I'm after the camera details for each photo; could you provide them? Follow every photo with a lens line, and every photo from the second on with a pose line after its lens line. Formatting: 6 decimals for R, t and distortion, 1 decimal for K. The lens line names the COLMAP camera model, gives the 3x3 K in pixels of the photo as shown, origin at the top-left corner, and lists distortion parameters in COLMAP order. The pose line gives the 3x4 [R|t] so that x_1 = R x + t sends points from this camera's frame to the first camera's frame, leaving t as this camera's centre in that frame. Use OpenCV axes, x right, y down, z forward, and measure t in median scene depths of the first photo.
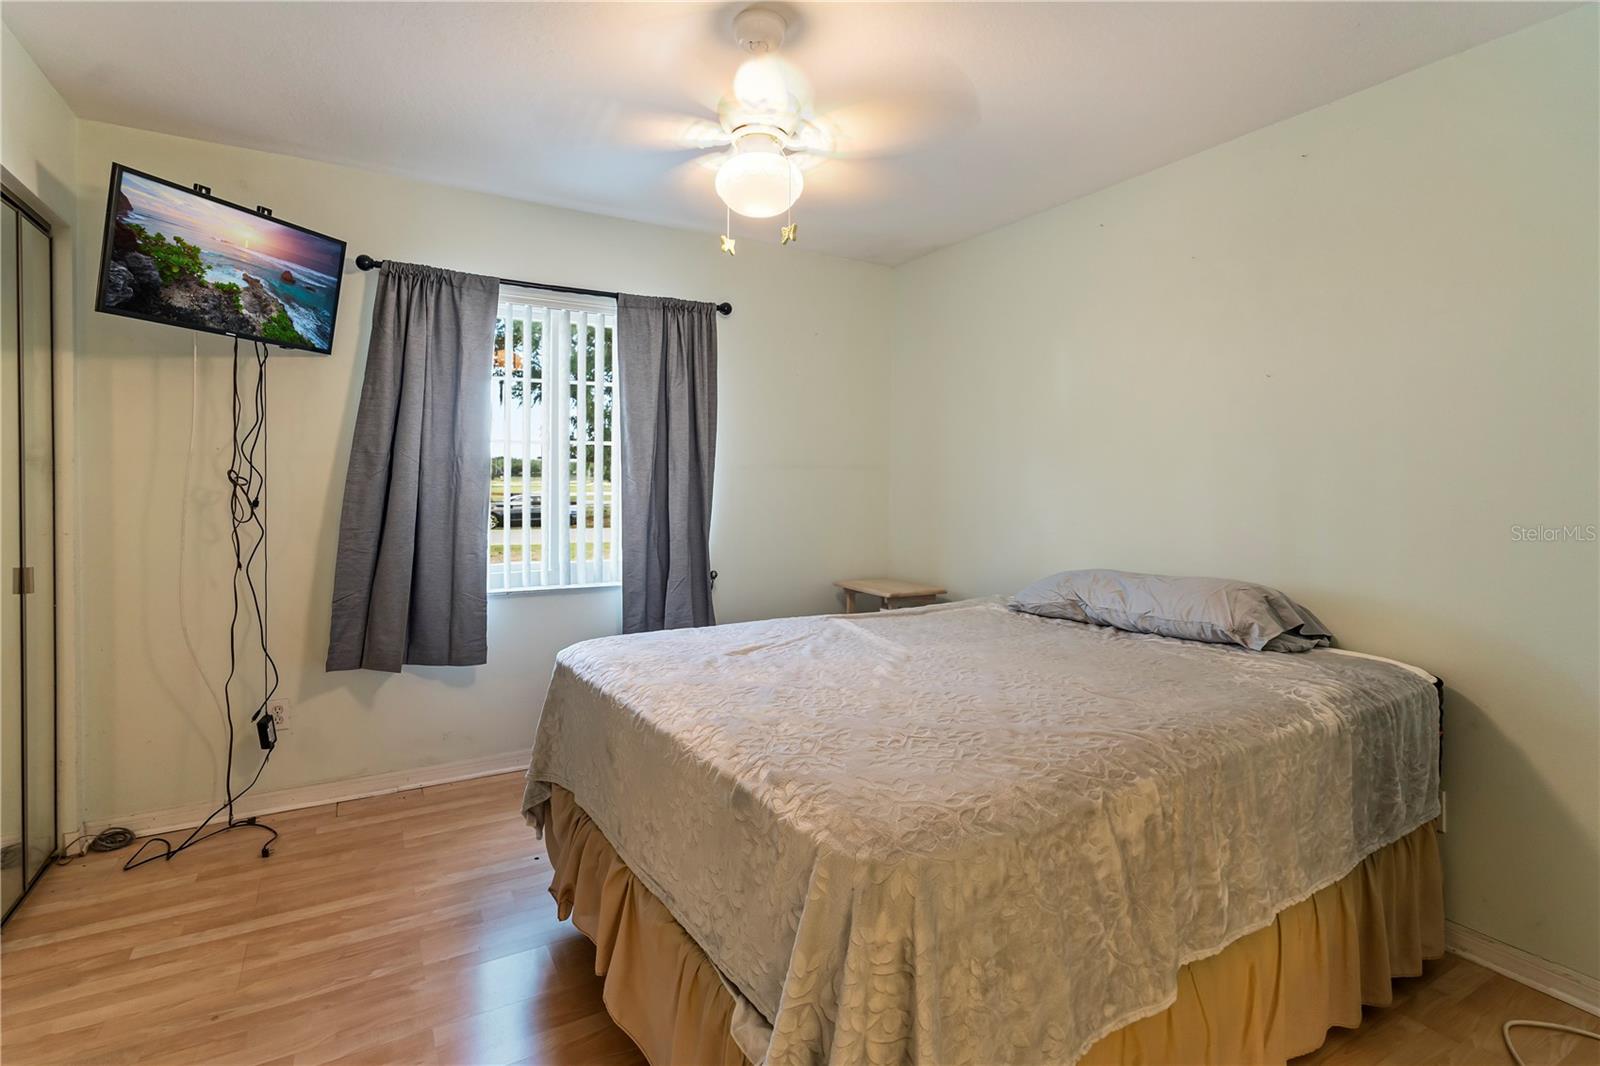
lens RADIAL K [[775.6, 0, 794.3], [0, 775.6, 499.4], [0, 0, 1]] dist [0.001336, 0.000120]
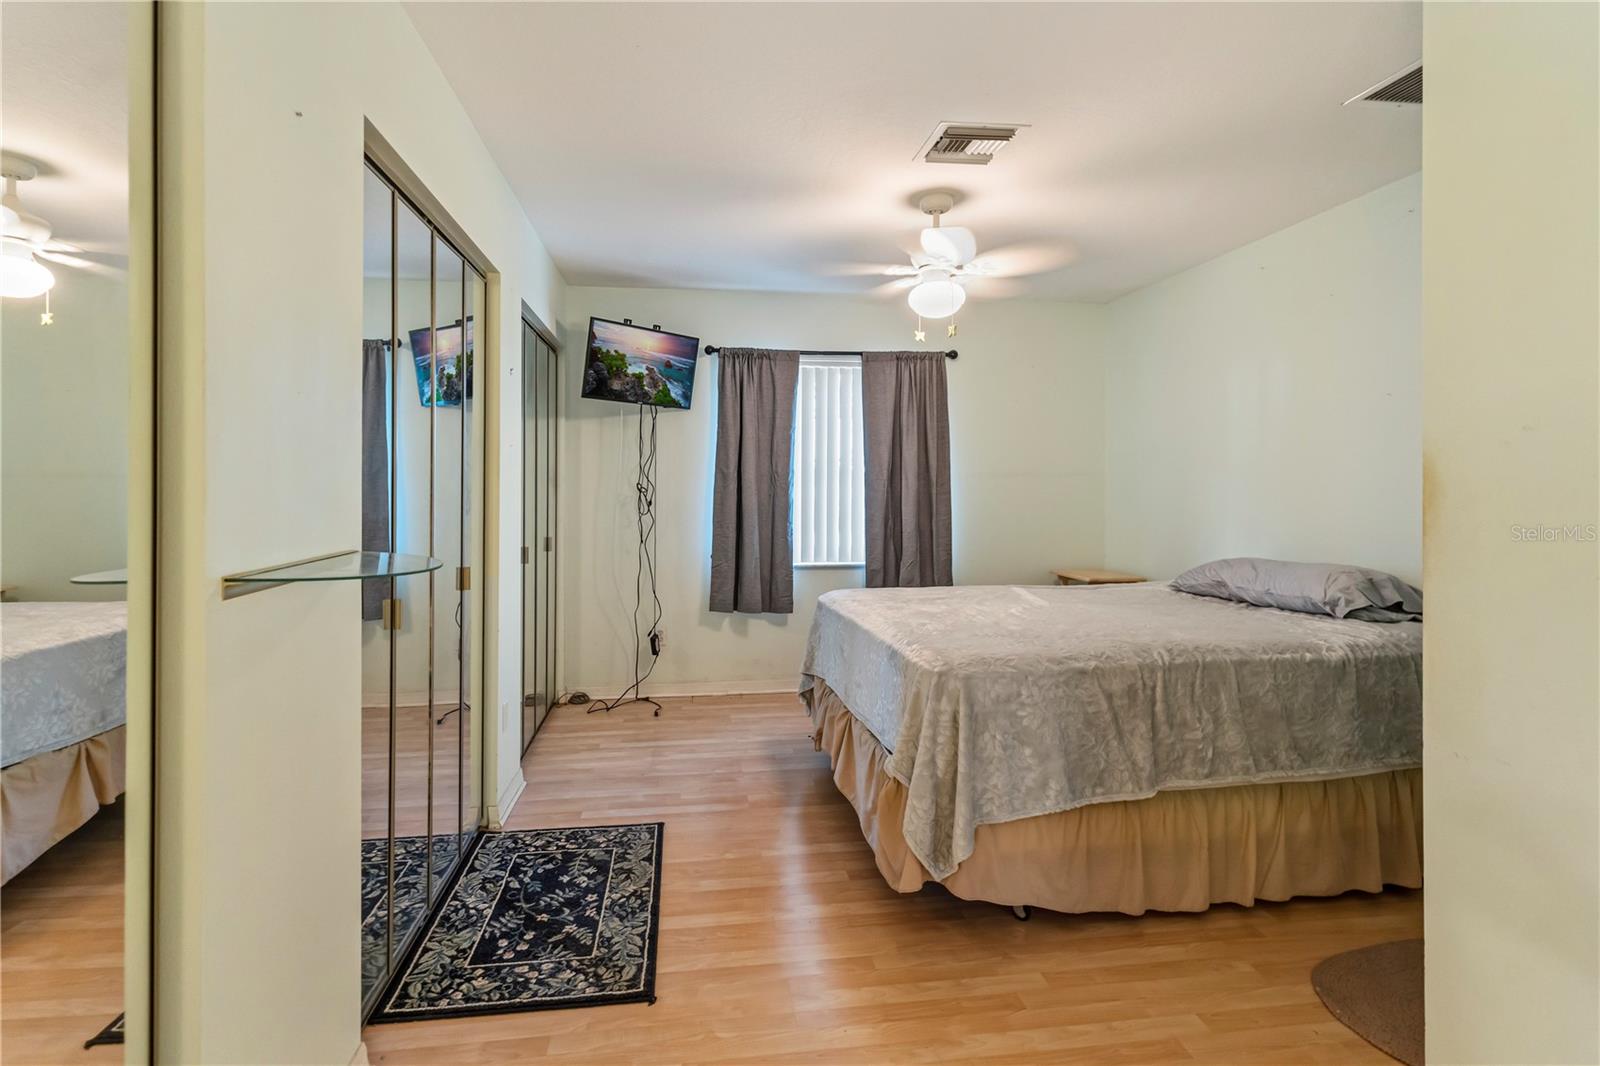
lens RADIAL K [[765.3, 0, 779.1], [0, 765.3, 490.6], [0, 0, 1]] dist [0.000564, 0.000148]
pose [[0.921802, -0.006632, -0.387604, 0.208907], [-0.001178, 0.999801, -0.019908, 0.011710], [0.387659, 0.018808, 0.921611, -0.438487]]
